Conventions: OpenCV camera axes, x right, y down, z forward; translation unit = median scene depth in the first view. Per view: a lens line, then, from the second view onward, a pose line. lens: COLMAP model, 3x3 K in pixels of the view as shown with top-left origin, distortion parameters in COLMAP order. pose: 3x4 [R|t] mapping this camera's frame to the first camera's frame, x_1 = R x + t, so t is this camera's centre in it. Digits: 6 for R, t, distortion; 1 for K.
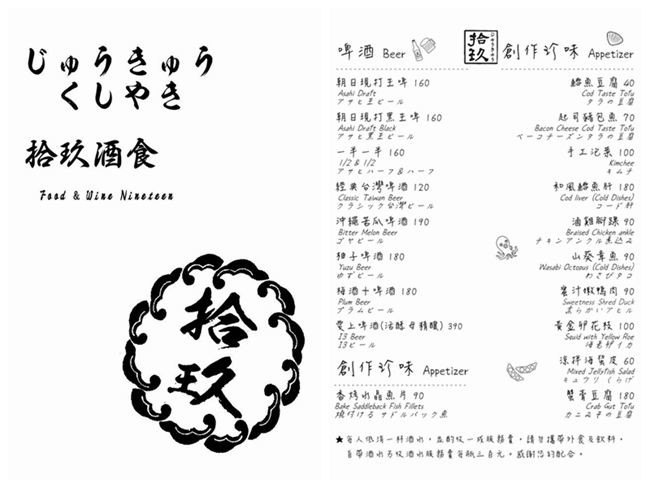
lens RADIAL K [[454.8, 0, 324.0], [0, 454.8, 243.5], [0, 0, 1]] dist [-0.003274, 0.002445]
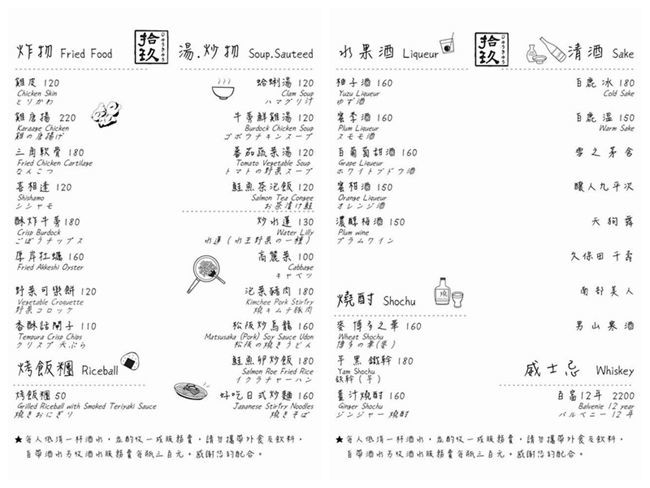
lens RADIAL K [[454.8, 0, 322.2], [0, 454.8, 244.5], [0, 0, 1]] dist [-0.003274, 0.002445]
pose [[0.999994, -0.000854, 0.003381, 0.702929], [0.000847, 0.999998, 0.001827, 0.000391], [-0.003383, -0.001824, 0.999993, -0.001488]]
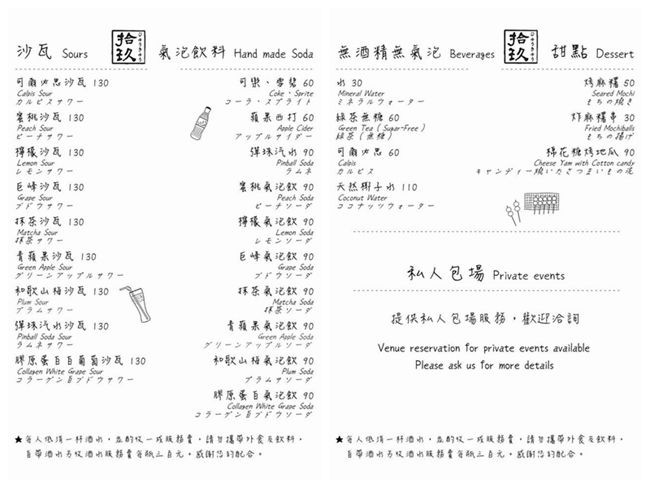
lens RADIAL K [[454.8, 0, 328.6], [0, 454.8, 244.0], [0, 0, 1]] dist [-0.003274, 0.002445]
pose [[0.999994, -0.000591, 0.003363, 0.766273], [0.000588, 0.999999, 0.000843, 0.000423], [-0.003363, -0.000841, 0.999994, -0.001791]]
